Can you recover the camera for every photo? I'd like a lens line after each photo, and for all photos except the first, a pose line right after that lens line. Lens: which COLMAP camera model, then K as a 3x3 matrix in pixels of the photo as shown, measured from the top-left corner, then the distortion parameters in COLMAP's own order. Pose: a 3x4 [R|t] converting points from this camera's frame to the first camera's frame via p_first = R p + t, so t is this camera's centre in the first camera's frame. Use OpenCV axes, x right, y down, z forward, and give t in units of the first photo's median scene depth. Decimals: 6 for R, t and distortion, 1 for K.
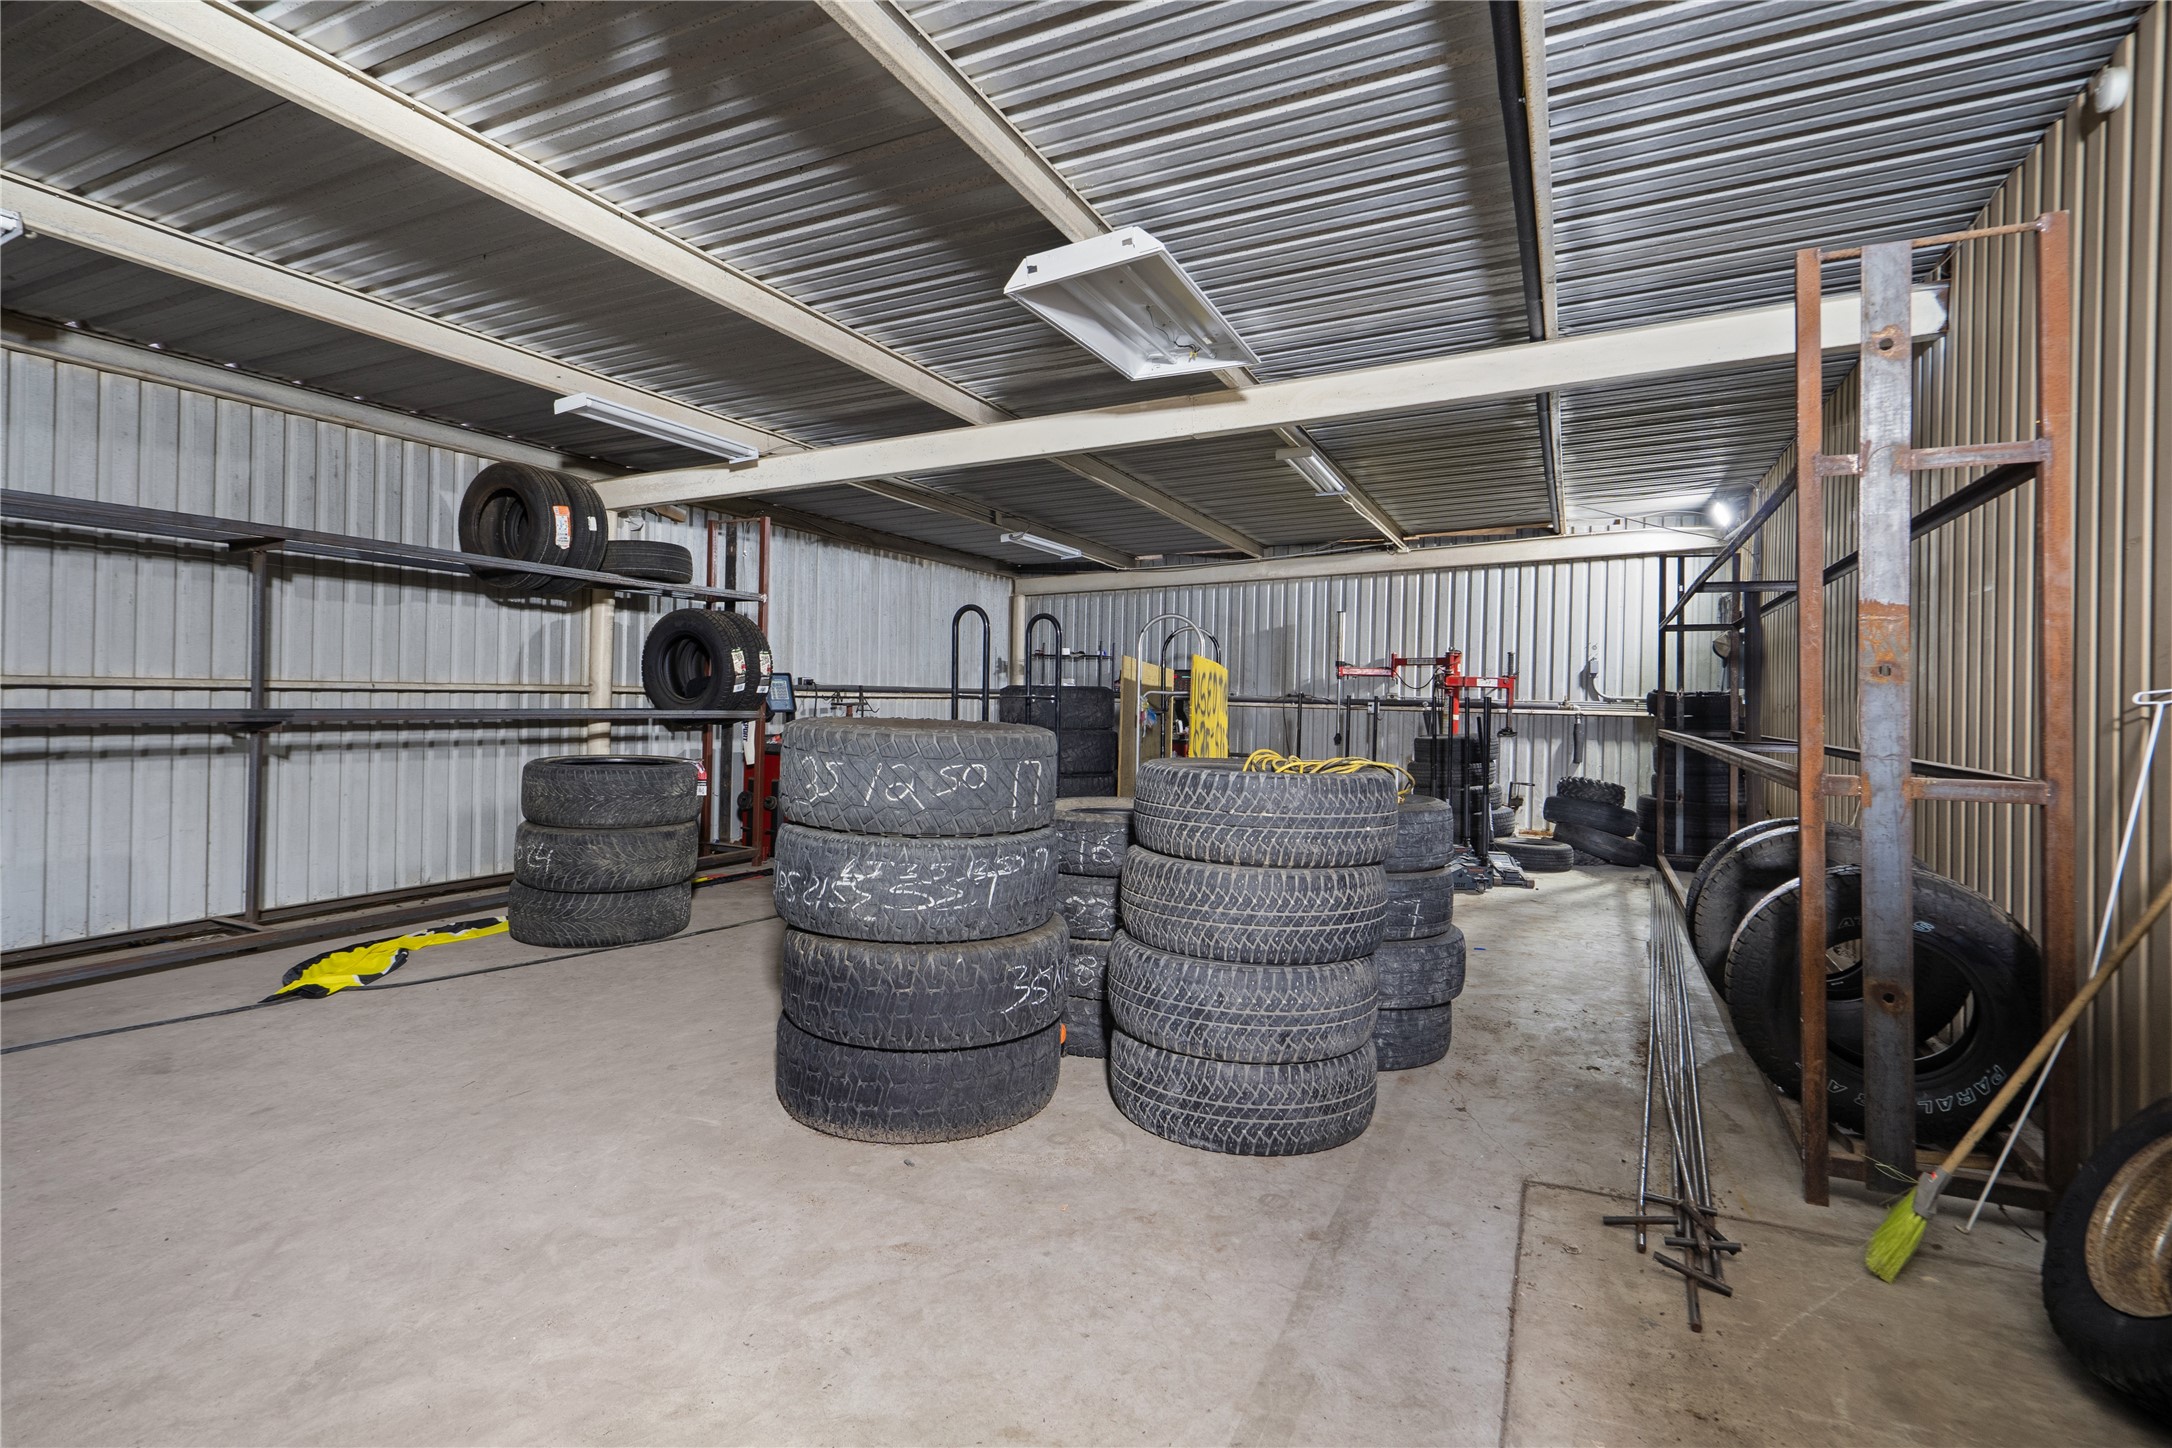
lens RADIAL K [[1061.3, 0, 1092.9], [0, 1061.3, 681.2], [0, 0, 1]] dist [0.002622, 0.000789]
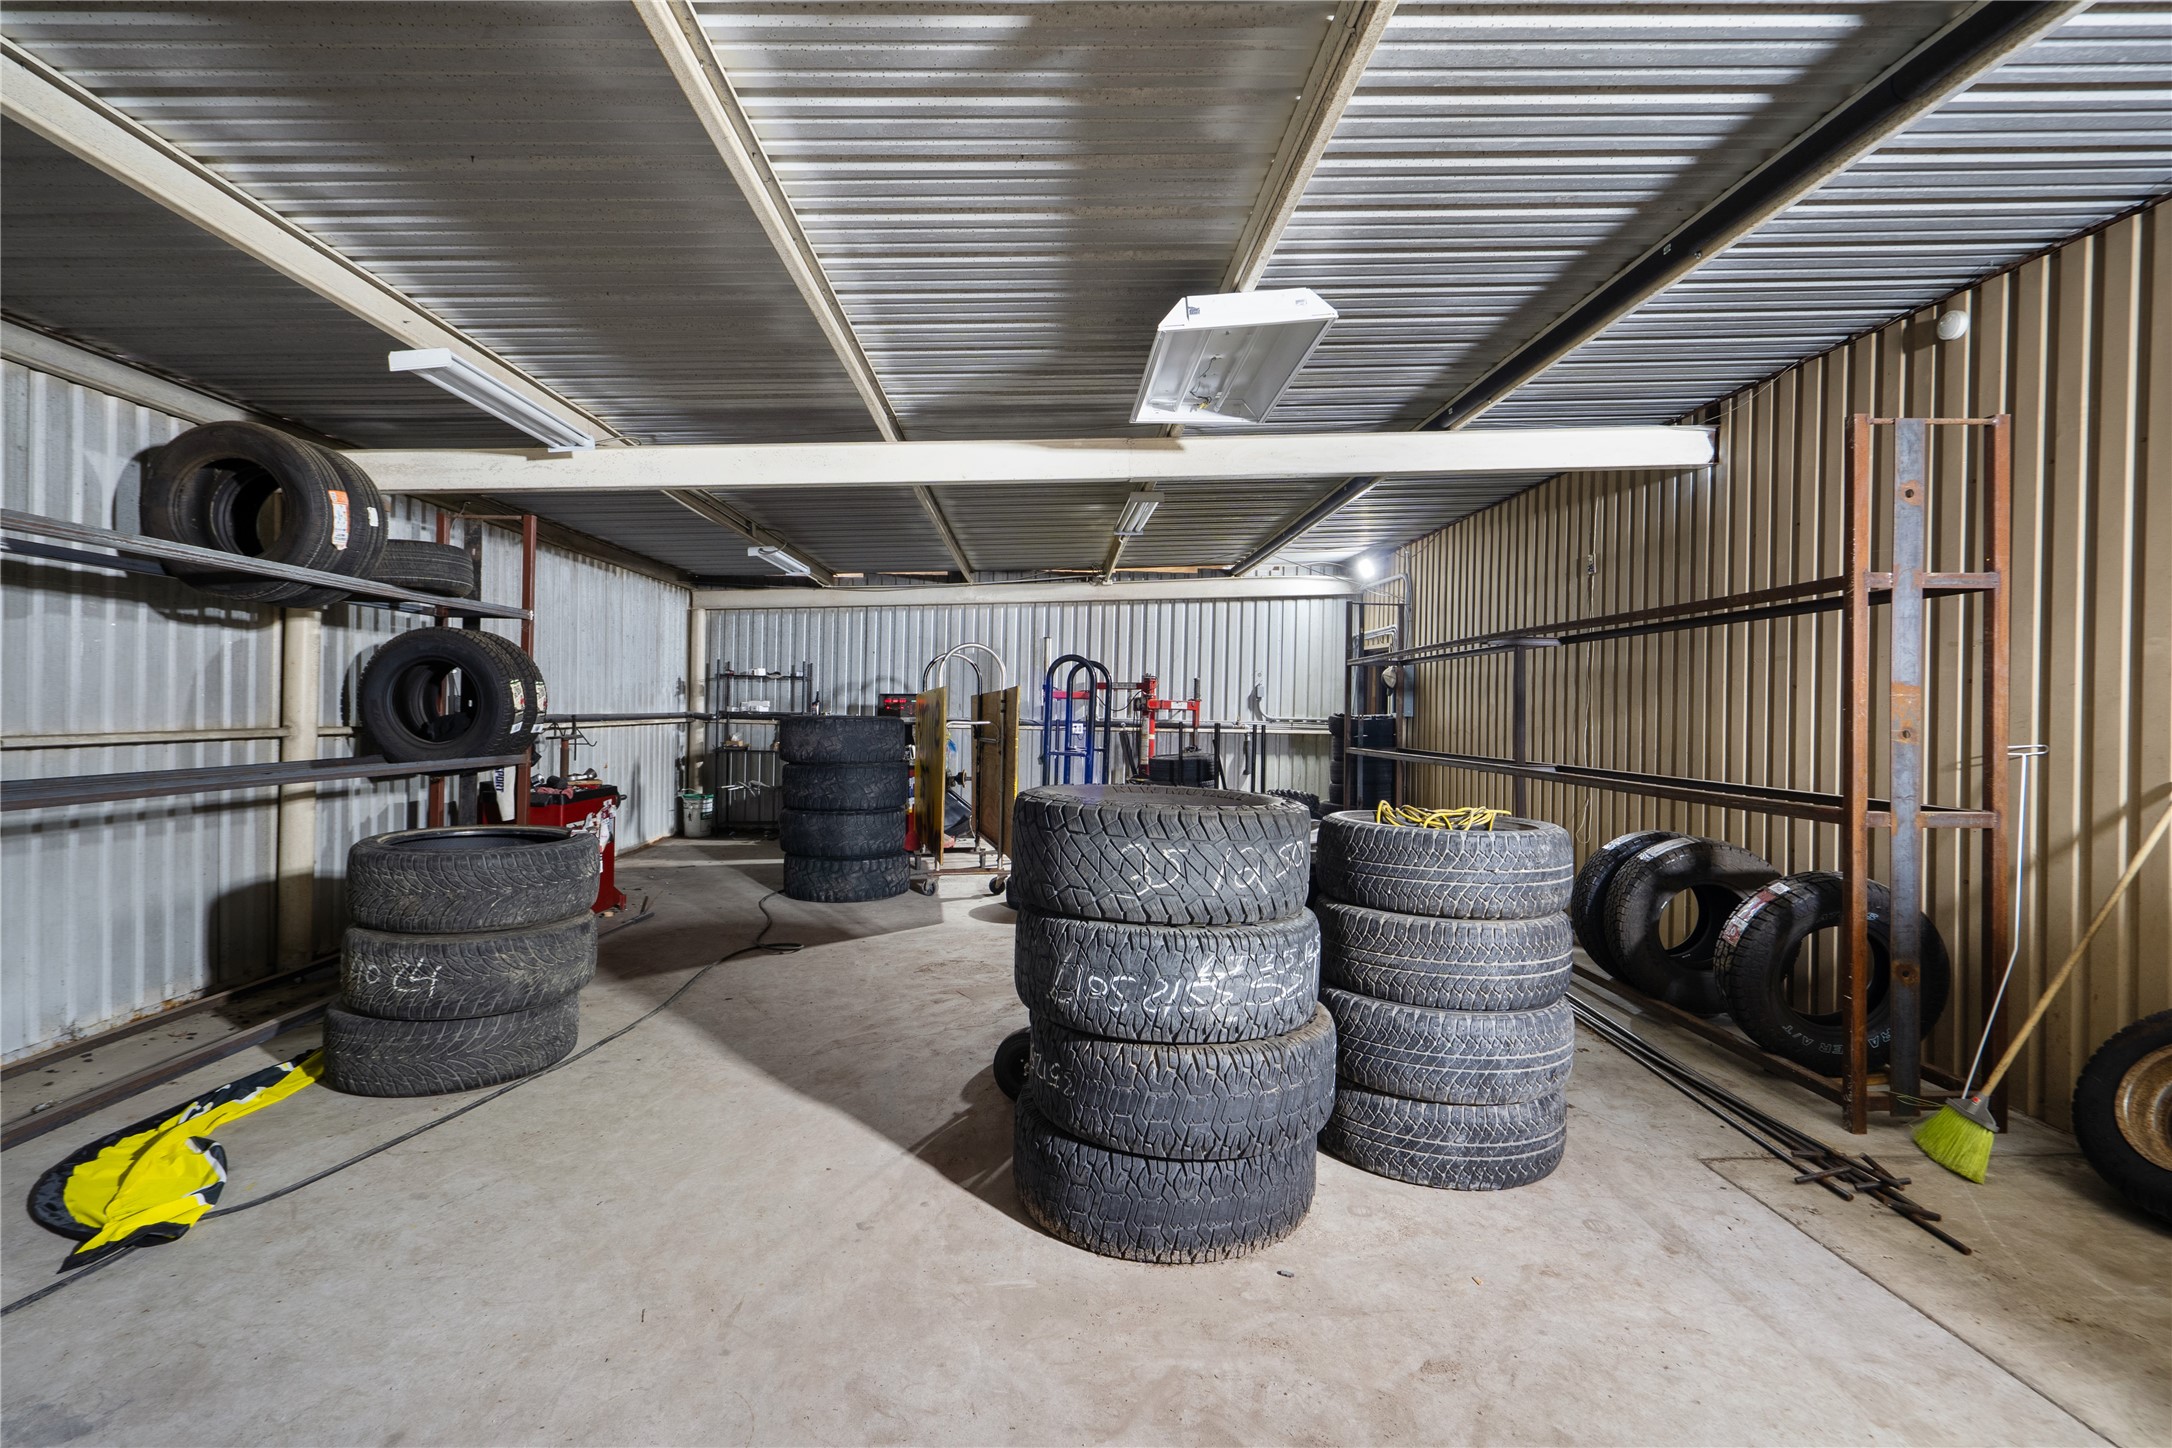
lens RADIAL K [[1026.5, 0, 1086.3], [0, 1026.5, 701.9], [0, 0, 1]] dist [0.002886, -0.000186]
pose [[0.895143, -0.004088, 0.445760, -0.330511], [-0.002333, 0.999901, 0.013855, -0.028437], [-0.445772, -0.013442, 0.895045, 0.123653]]
